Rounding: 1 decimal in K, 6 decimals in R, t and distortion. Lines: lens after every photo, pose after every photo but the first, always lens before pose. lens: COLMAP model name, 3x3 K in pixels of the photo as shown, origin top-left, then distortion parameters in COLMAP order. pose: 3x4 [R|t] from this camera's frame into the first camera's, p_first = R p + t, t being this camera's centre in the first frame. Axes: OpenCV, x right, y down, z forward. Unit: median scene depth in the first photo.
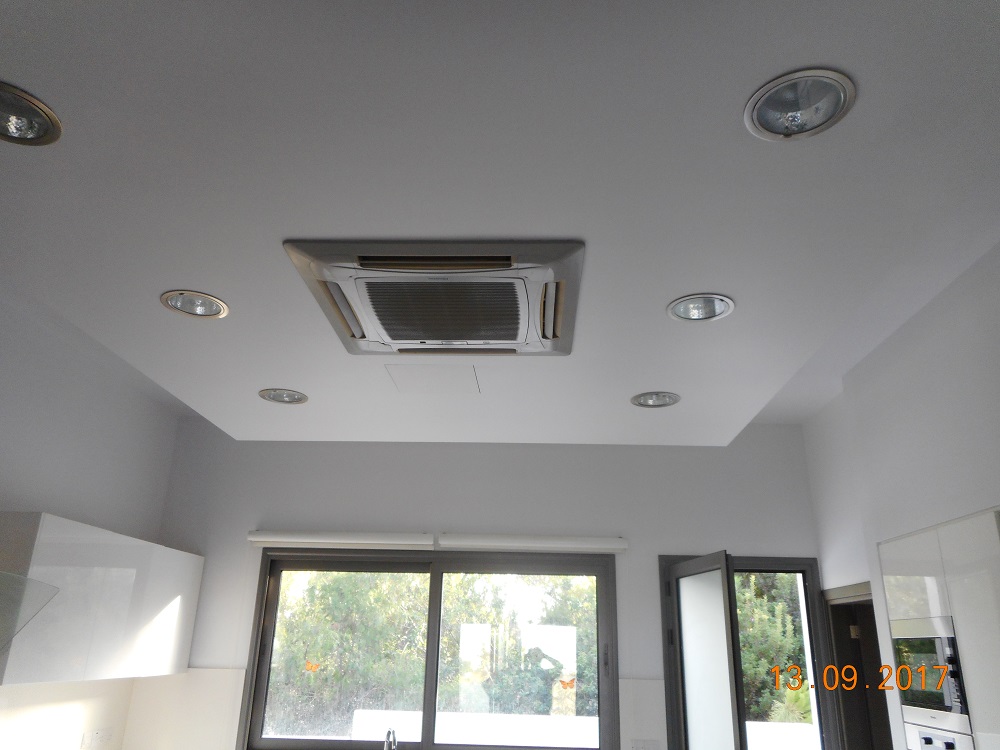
lens RADIAL K [[757.6, 0, 499.6], [0, 757.6, 371.6], [0, 0, 1]] dist [0.005951, -0.000147]
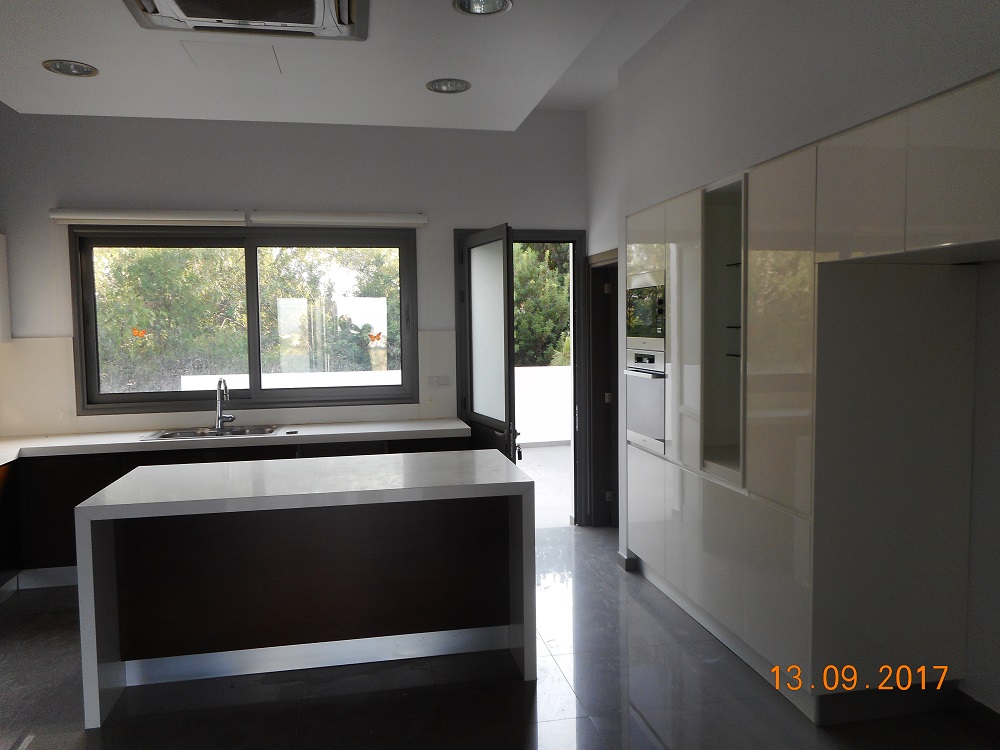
lens RADIAL K [[757.6, 0, 503.5], [0, 757.6, 371.2], [0, 0, 1]] dist [0.005951, -0.000147]
pose [[0.970774, -0.052968, 0.234075, 0.003814], [-0.045693, 0.916707, 0.396939, -0.018299], [-0.235604, -0.396034, 0.887496, -0.115845]]
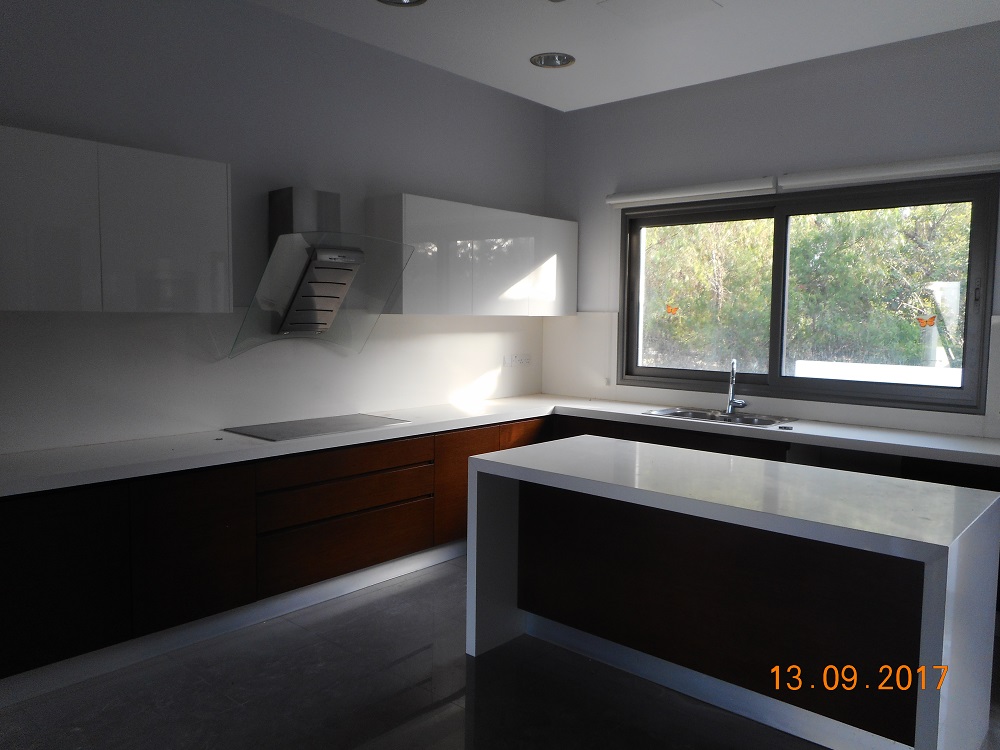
lens RADIAL K [[757.6, 0, 495.5], [0, 757.6, 375.3], [0, 0, 1]] dist [0.005951, -0.000147]
pose [[0.772290, 0.038855, -0.634080, 0.262992], [0.223367, 0.917786, 0.328293, 0.054872], [0.594706, -0.395170, 0.700119, 0.030943]]
